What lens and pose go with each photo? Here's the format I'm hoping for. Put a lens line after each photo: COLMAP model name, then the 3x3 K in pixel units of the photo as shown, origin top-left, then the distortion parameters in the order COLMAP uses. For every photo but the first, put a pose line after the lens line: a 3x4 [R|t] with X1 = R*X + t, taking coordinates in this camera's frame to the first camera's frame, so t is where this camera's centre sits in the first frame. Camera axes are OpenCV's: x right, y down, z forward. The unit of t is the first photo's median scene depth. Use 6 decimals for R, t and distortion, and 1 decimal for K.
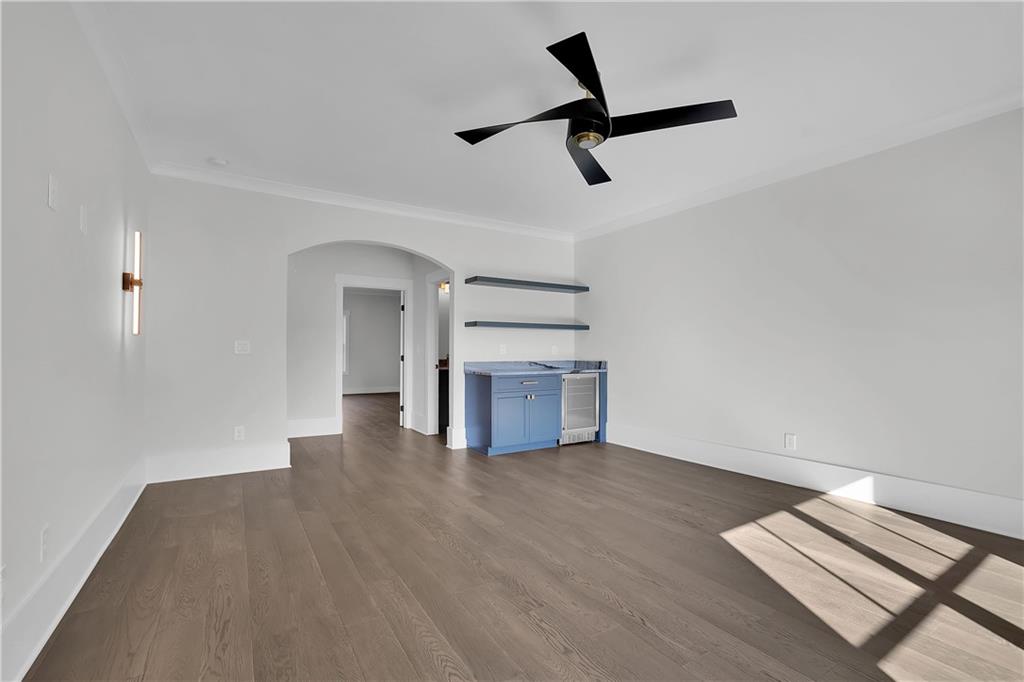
lens RADIAL K [[440.0, 0, 512.0], [0, 440.0, 341.0], [0, 0, 1]] dist [-0.001272, 0.000187]
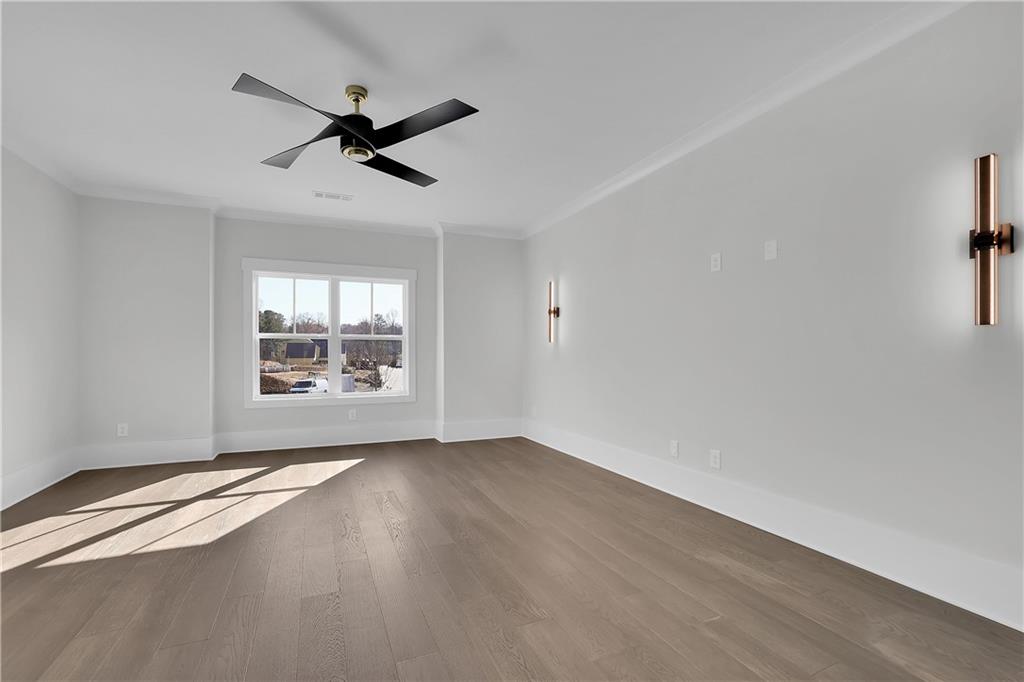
lens RADIAL K [[440.0, 0, 512.0], [0, 440.0, 341.0], [0, 0, 1]] dist [-0.001272, 0.000187]
pose [[-0.988193, 0.006697, 0.153066, -0.366174], [-0.000913, 0.998769, -0.049590, 0.050731], [-0.153210, -0.049144, -0.986971, 2.035952]]
